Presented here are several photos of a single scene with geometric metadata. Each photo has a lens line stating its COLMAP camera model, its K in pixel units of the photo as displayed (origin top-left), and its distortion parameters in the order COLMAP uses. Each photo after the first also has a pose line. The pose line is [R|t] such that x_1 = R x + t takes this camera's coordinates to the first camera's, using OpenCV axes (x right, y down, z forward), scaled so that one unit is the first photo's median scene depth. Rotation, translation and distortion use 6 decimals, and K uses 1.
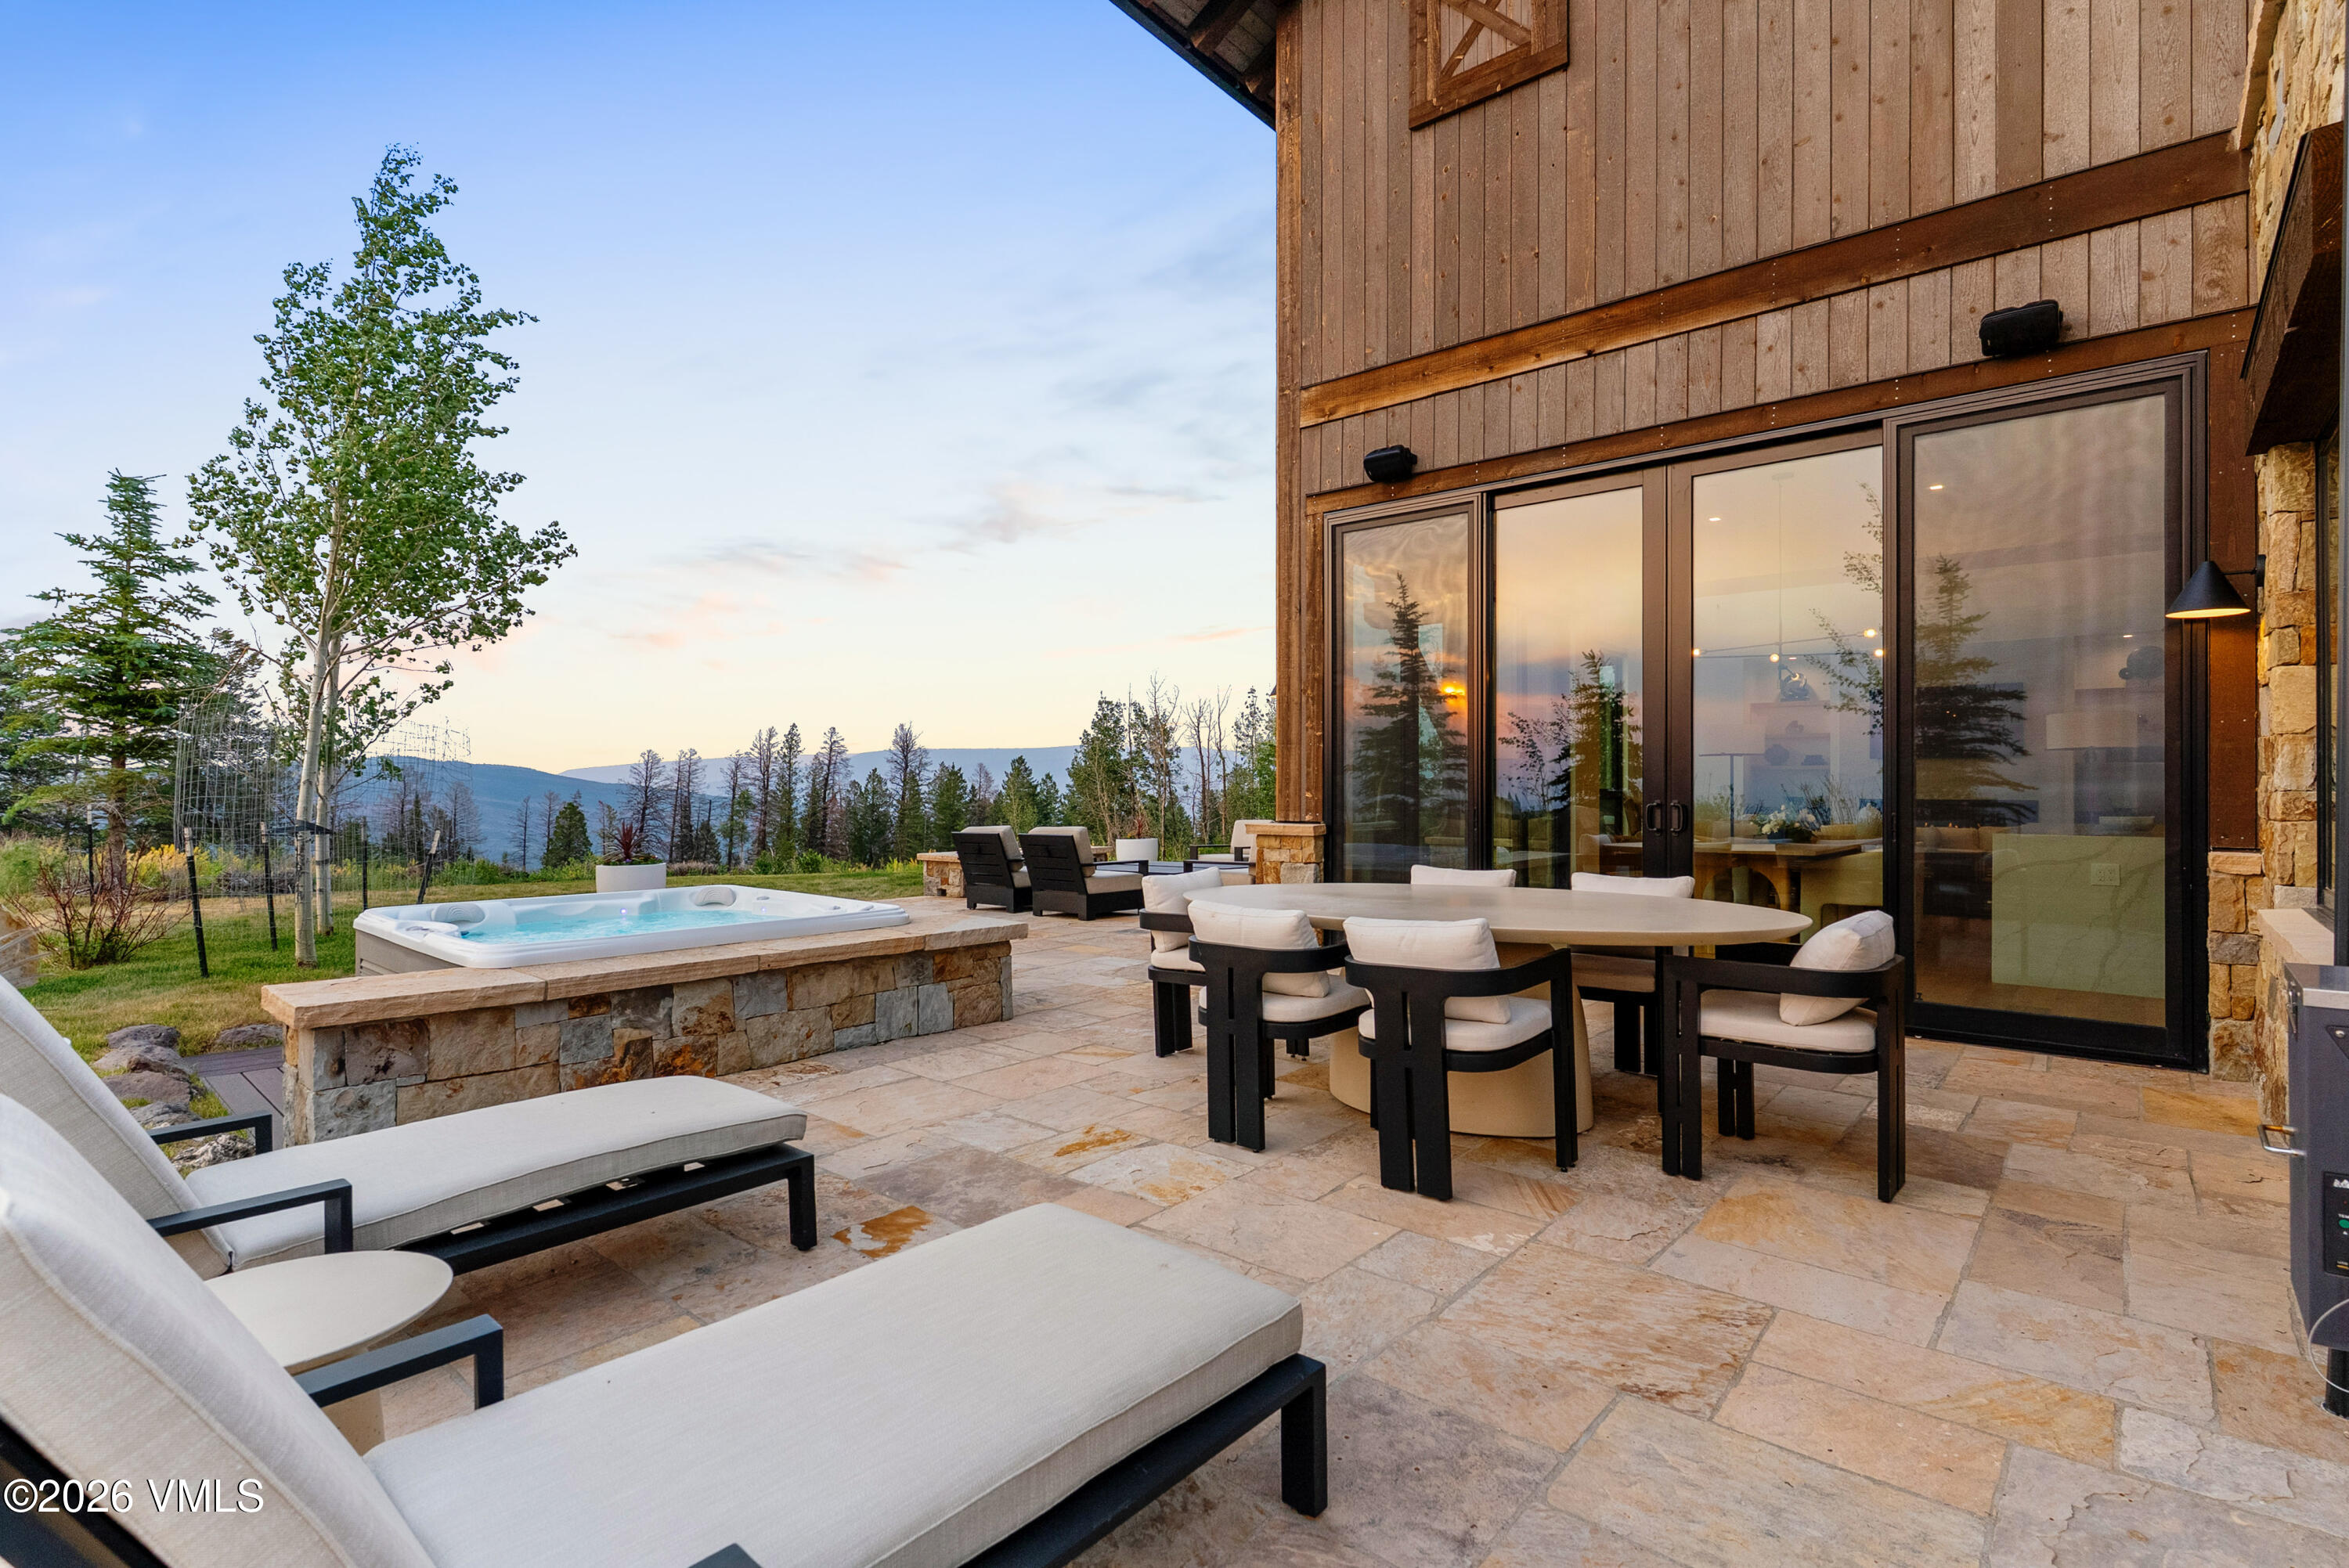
lens RADIAL K [[1131.1, 0, 1151.6], [0, 1131.1, 785.5], [0, 0, 1]] dist [-0.002154, 0.001312]
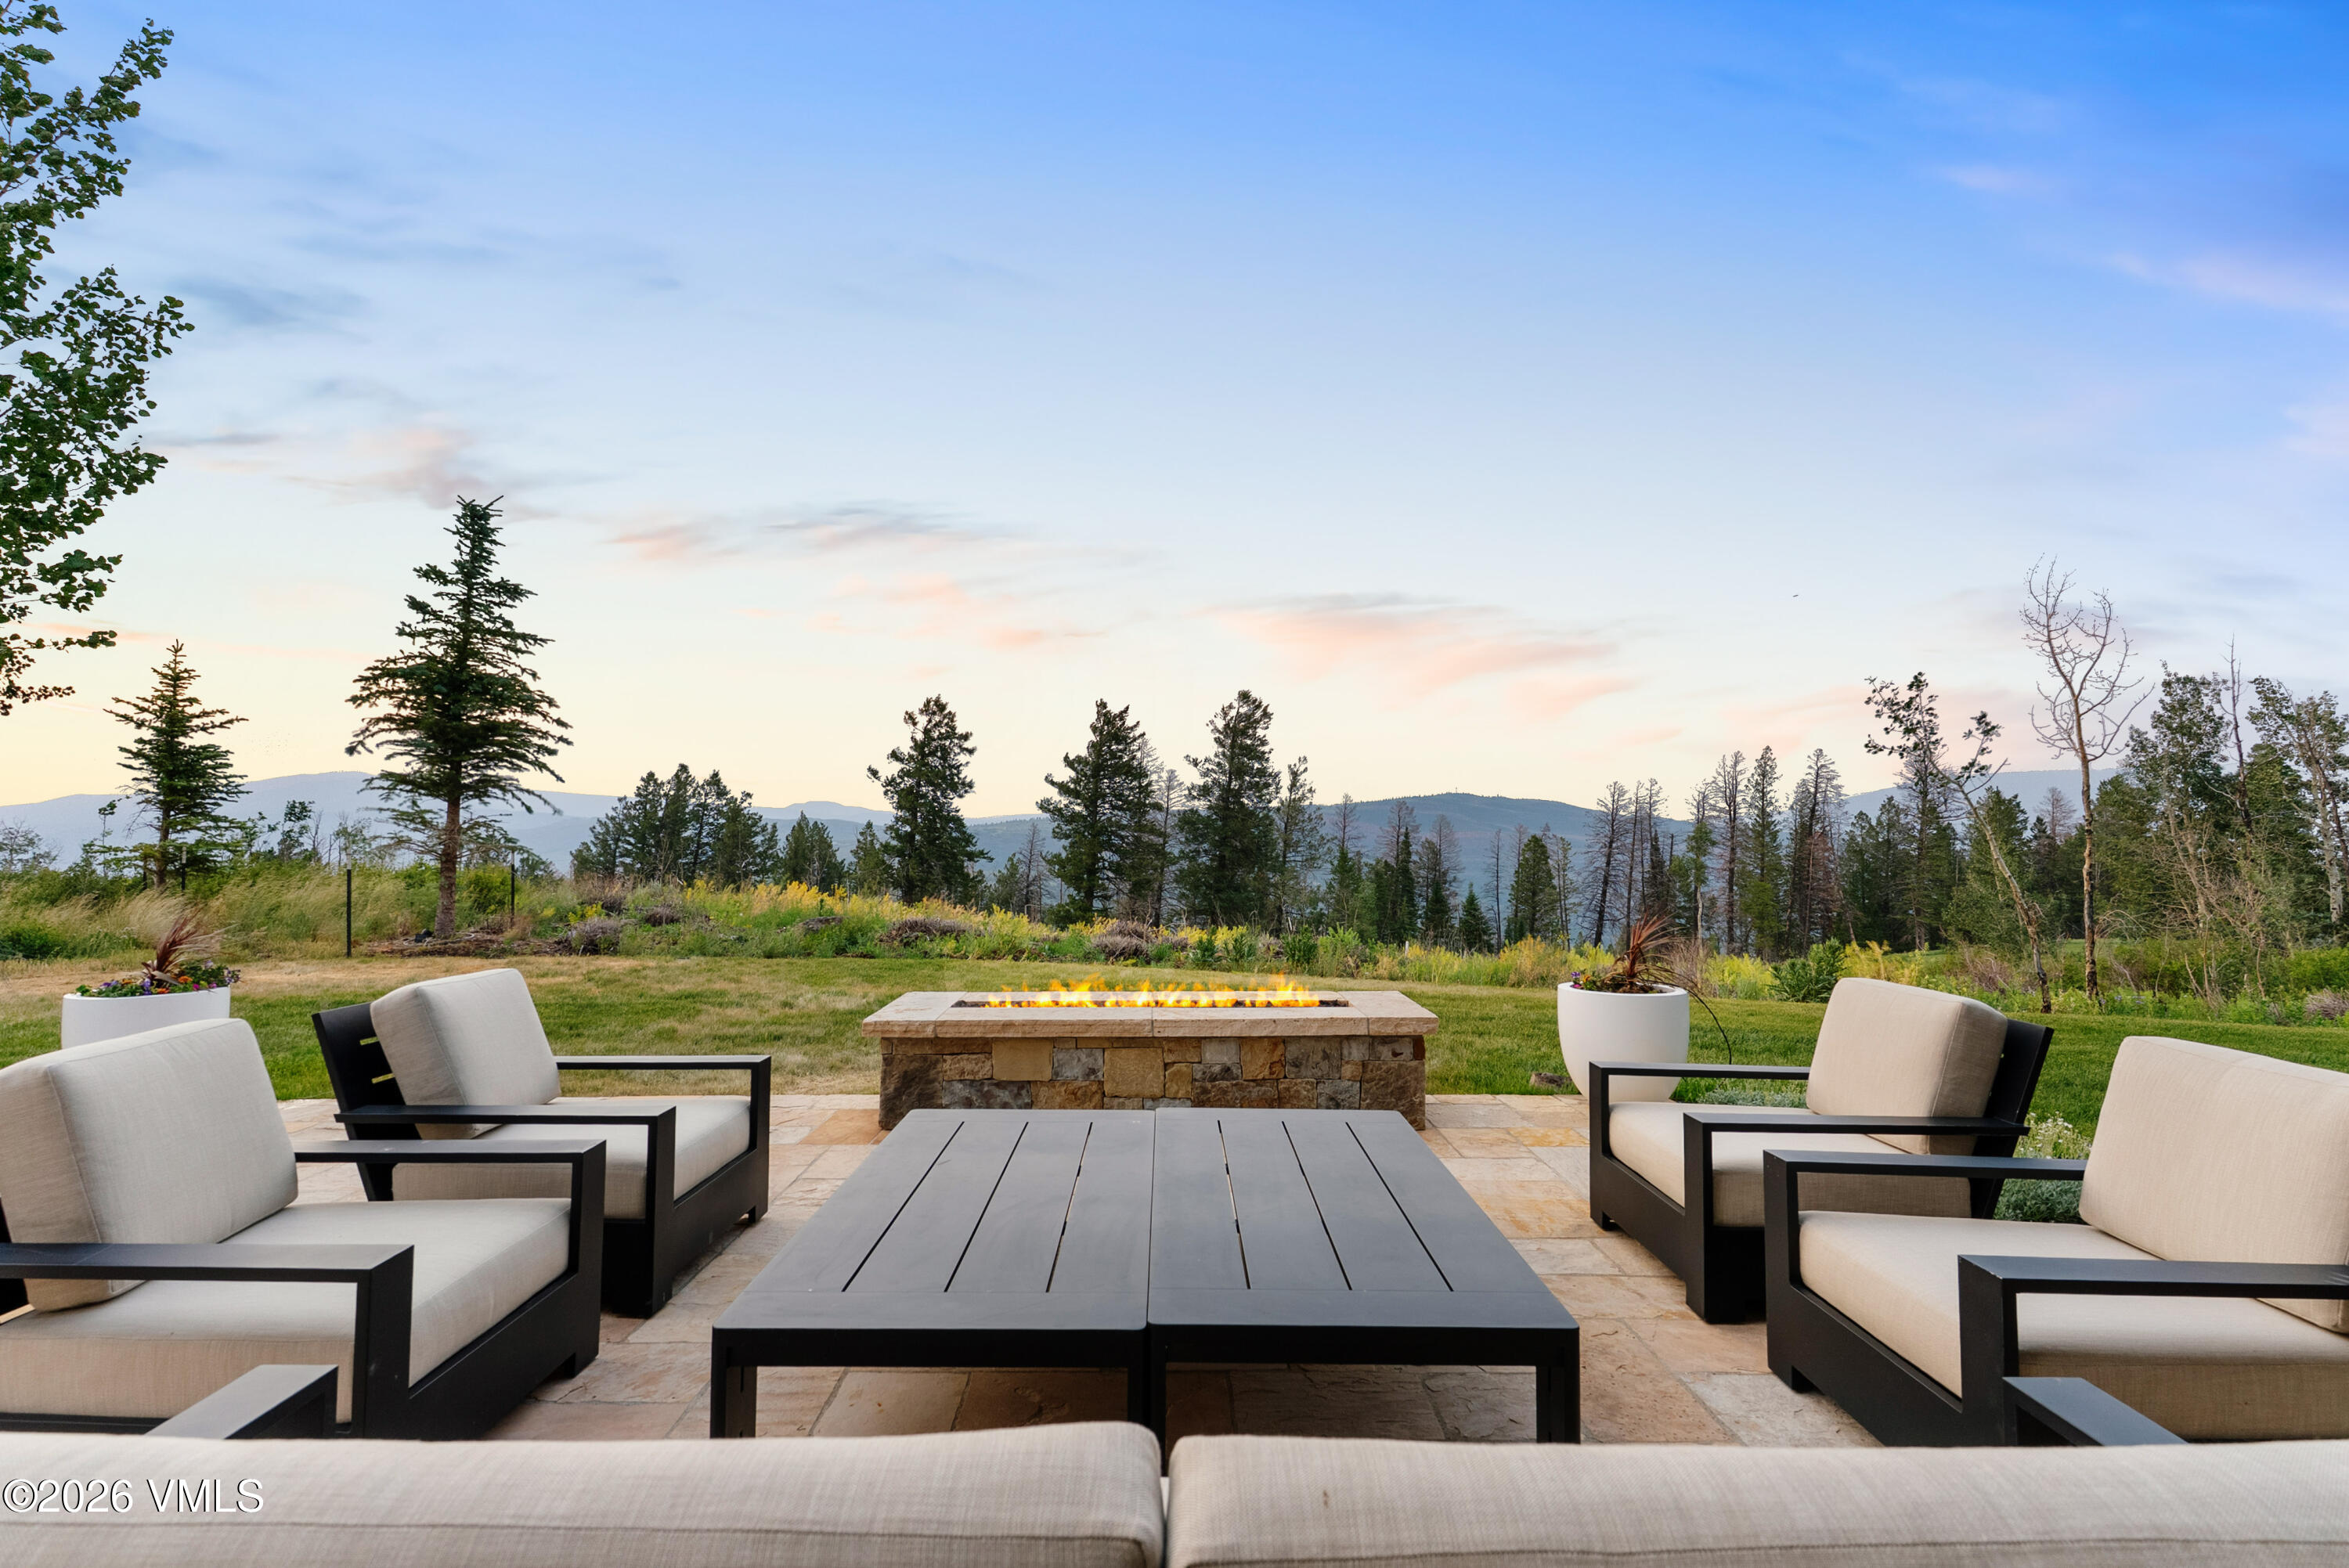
lens RADIAL K [[1131.1, 0, 1157.9], [0, 1131.1, 795.3], [0, 0, 1]] dist [-0.002154, 0.001312]
pose [[0.669282, -0.016577, -0.742824, 0.320522], [0.002124, 0.999790, -0.020397, -0.012630], [0.743006, 0.012074, 0.669176, 1.541056]]
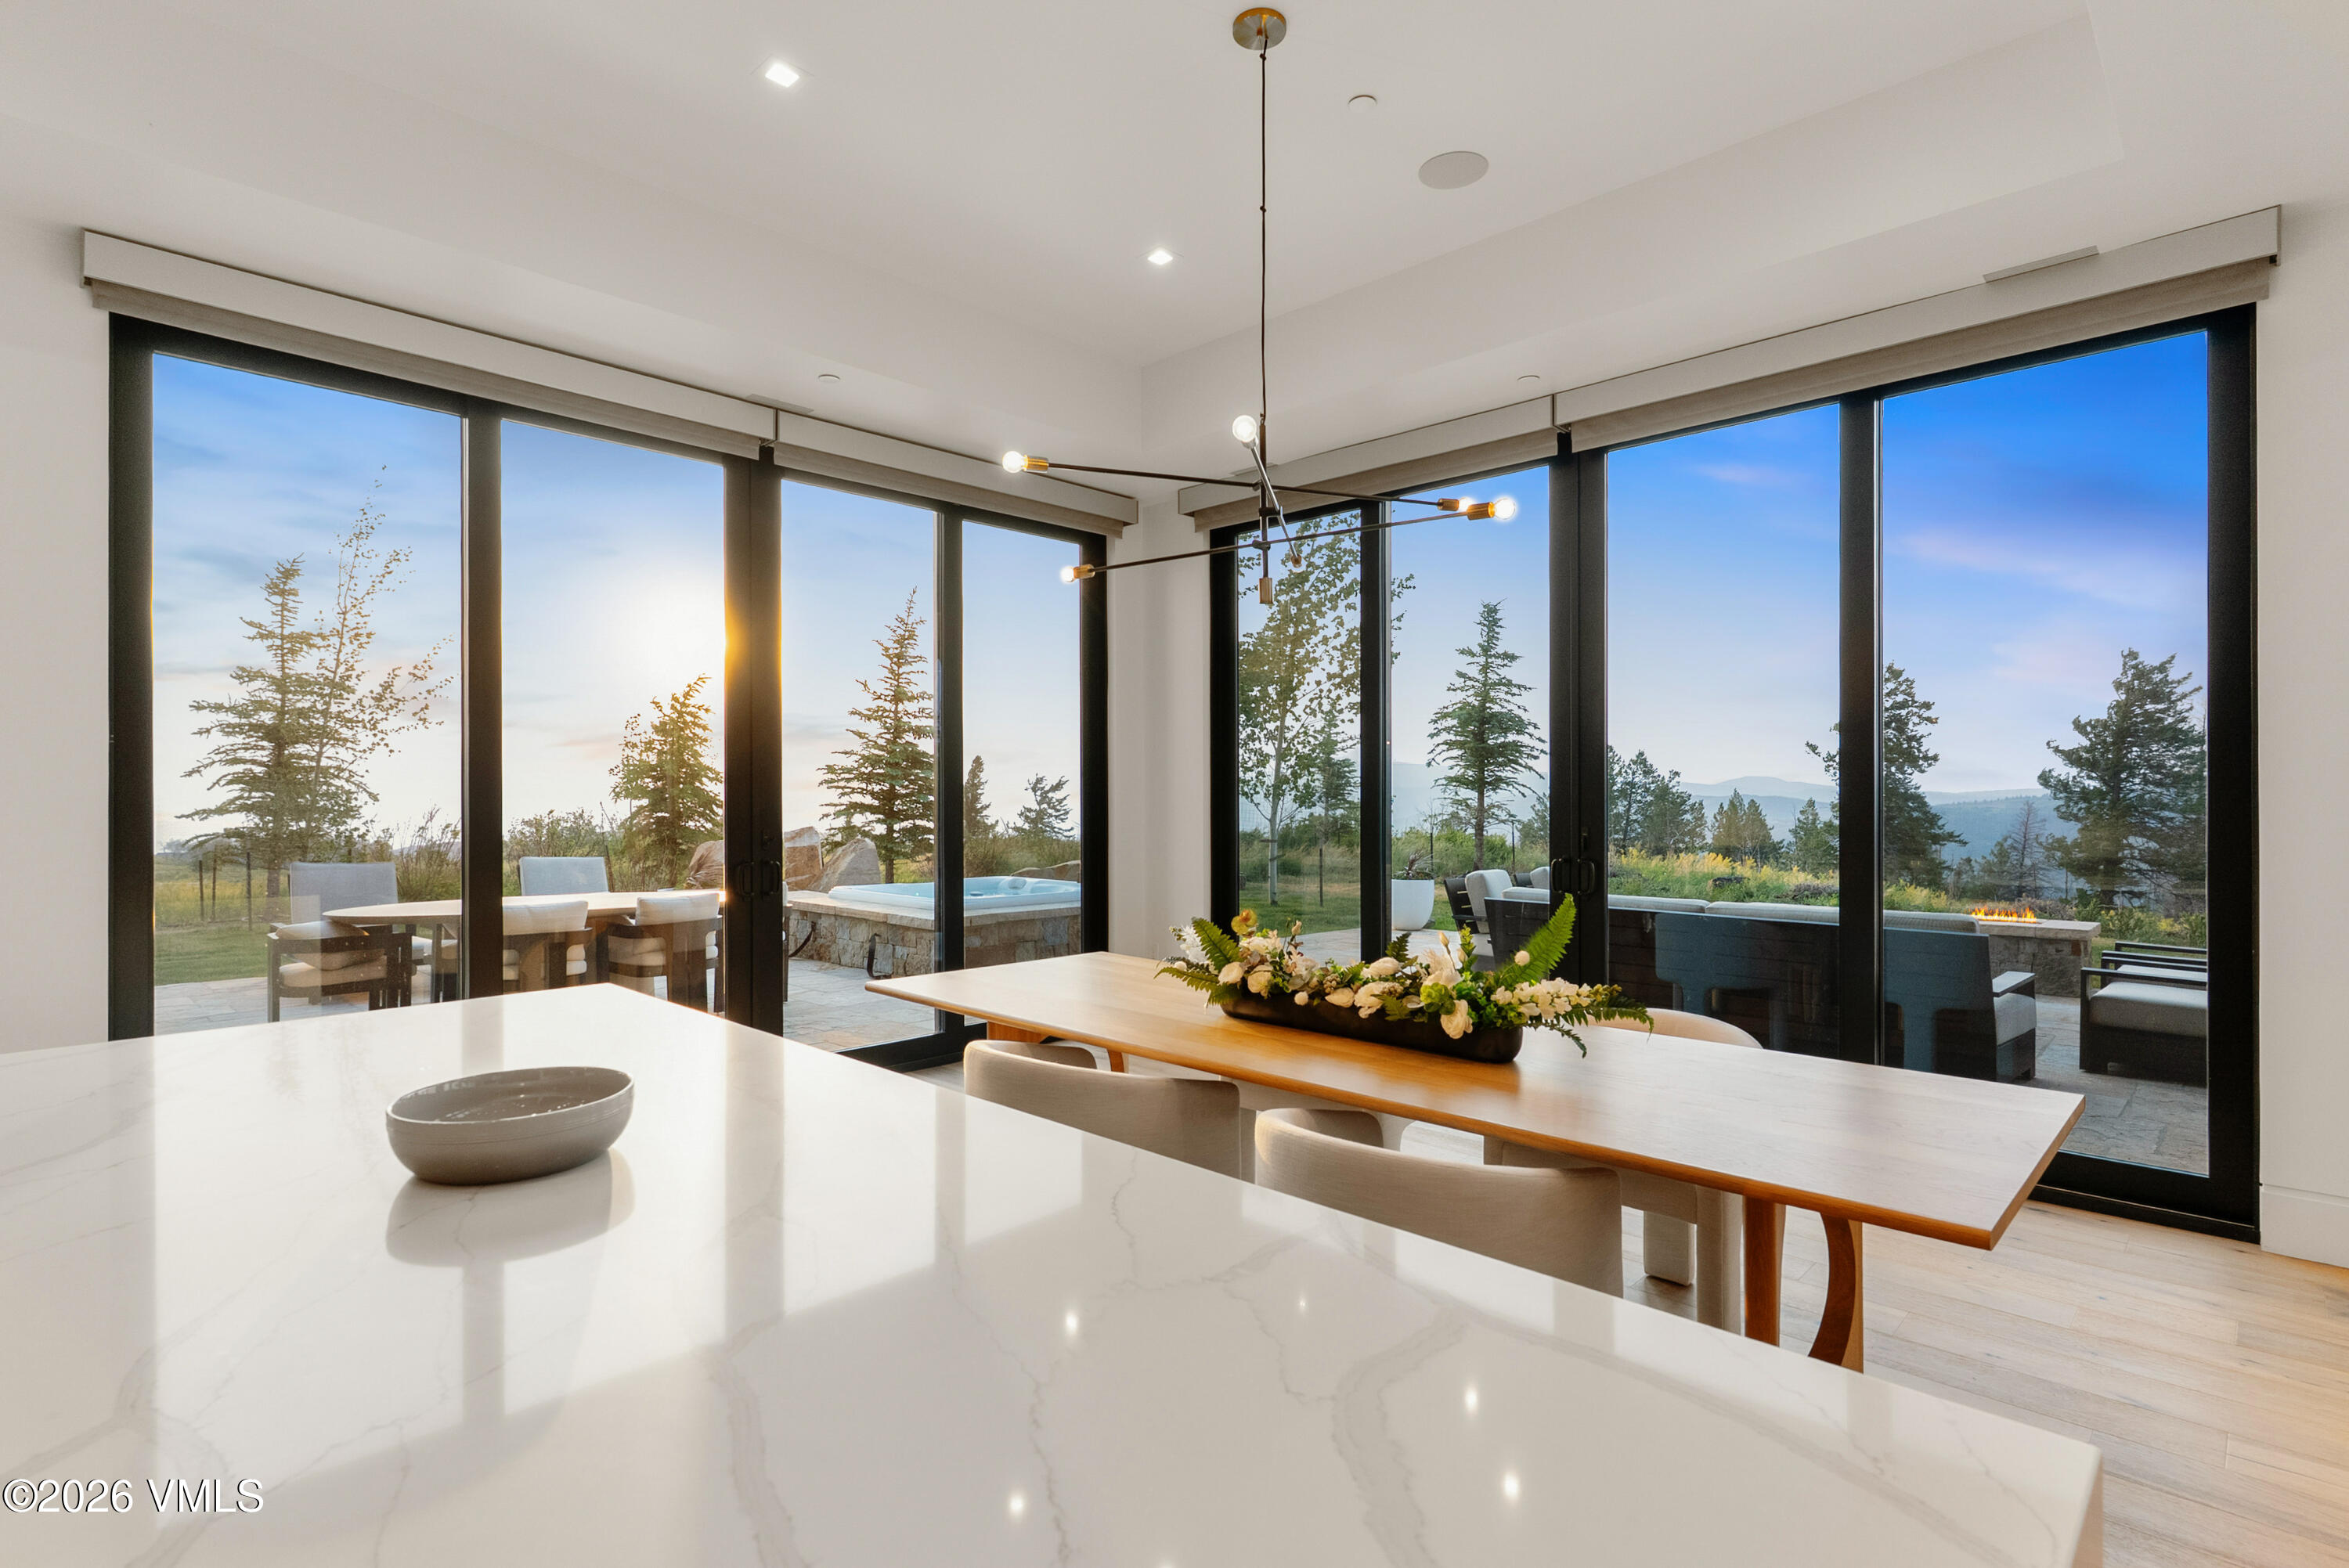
lens RADIAL K [[1131.1, 0, 1150.1], [0, 1131.1, 798.8], [0, 0, 1]] dist [-0.002154, 0.001312]
pose [[-0.050420, 0.001211, -0.998727, 1.187729], [0.003659, 0.999993, 0.001028, -0.030923], [0.998721, -0.003602, -0.050424, 1.208881]]
